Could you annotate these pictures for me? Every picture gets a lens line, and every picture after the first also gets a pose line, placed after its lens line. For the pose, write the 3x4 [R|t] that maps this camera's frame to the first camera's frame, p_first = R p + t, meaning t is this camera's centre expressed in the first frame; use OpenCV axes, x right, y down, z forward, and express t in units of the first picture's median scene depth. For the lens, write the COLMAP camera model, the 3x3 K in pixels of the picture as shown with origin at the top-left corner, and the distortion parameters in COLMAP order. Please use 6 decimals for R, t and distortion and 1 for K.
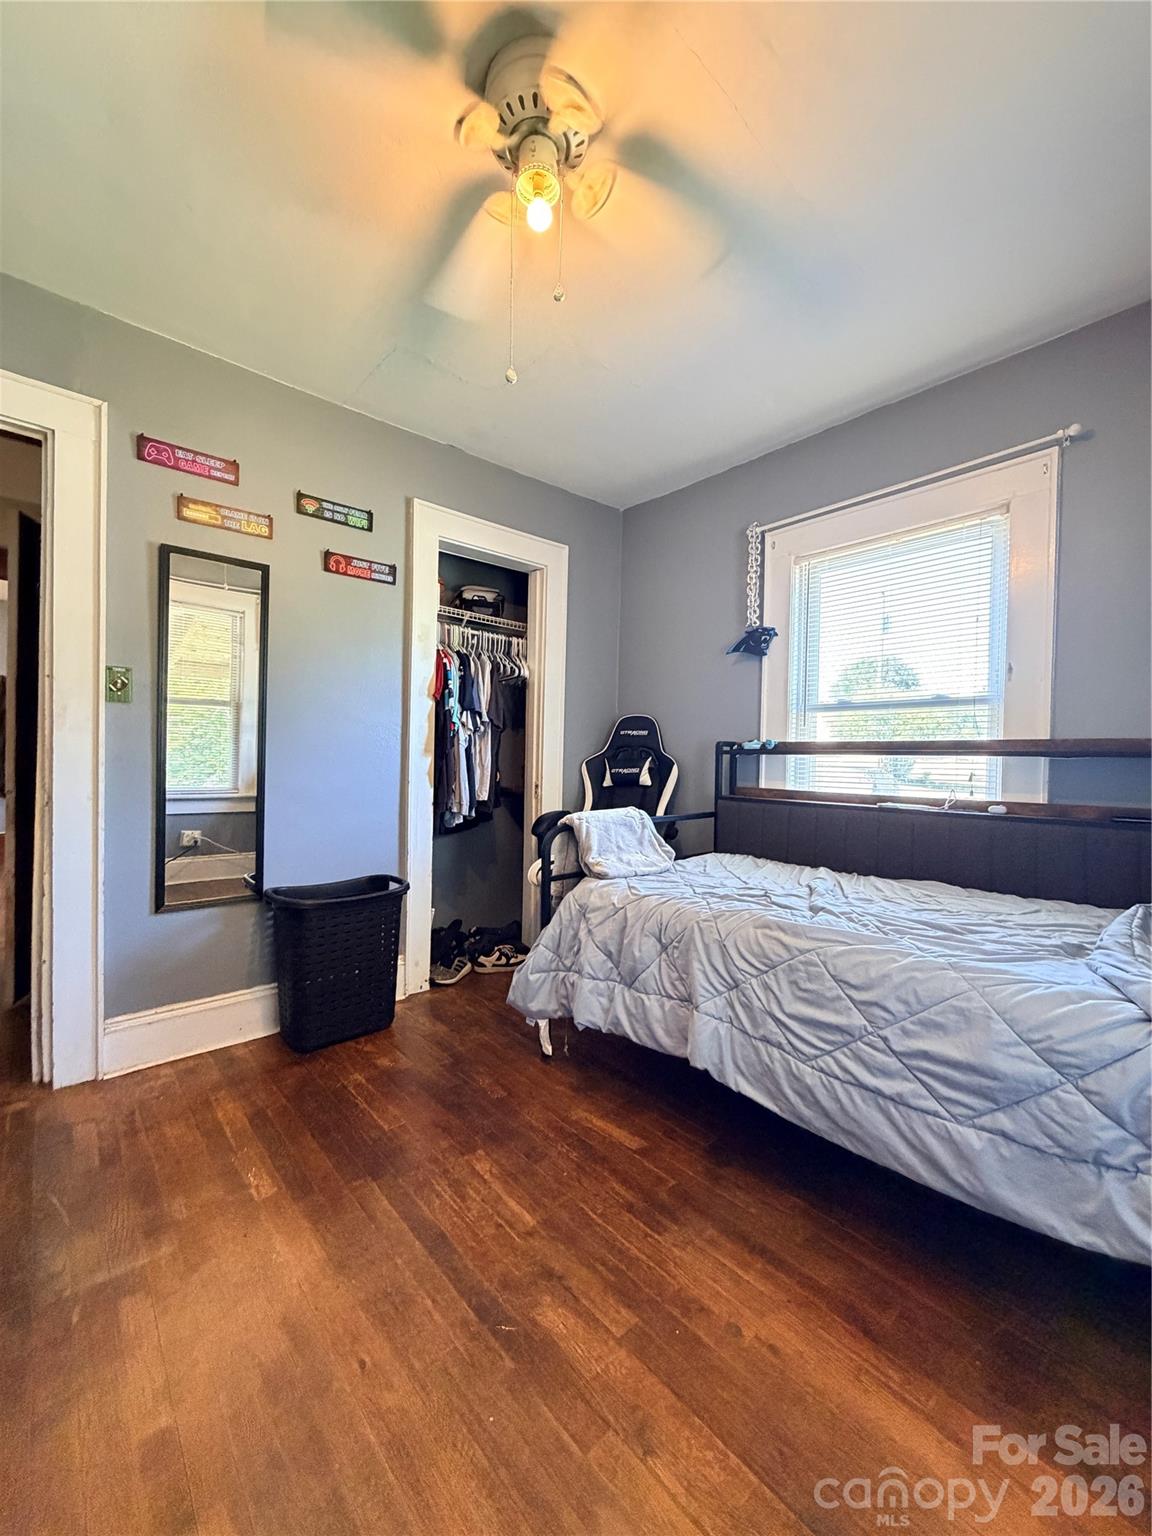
lens RADIAL K [[616.9, 0, 579.5], [0, 616.9, 766.1], [0, 0, 1]] dist [-0.000697, -0.000011]
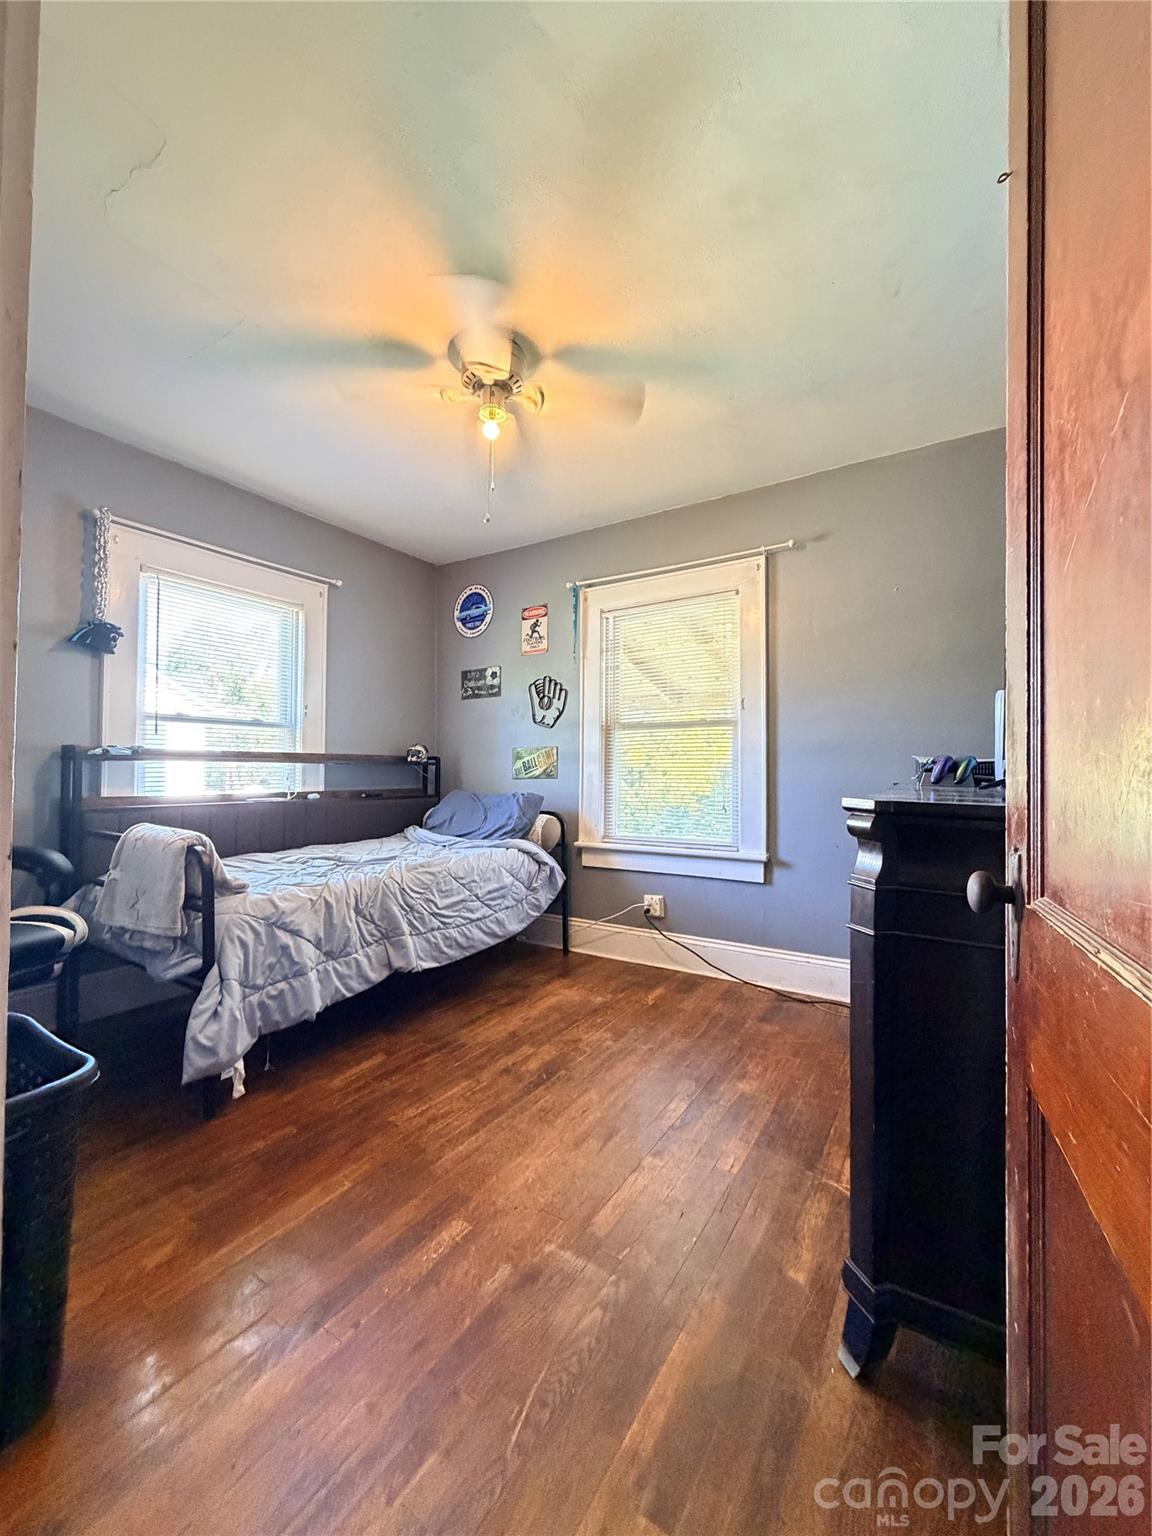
lens RADIAL K [[616.9, 0, 578.2], [0, 616.9, 765.7], [0, 0, 1]] dist [-0.000697, -0.000011]
pose [[-0.281268, -0.010842, 0.959568, -1.458783], [0.001801, 0.999928, 0.011826, -0.038253], [-0.959628, 0.005054, -0.281228, 1.075040]]
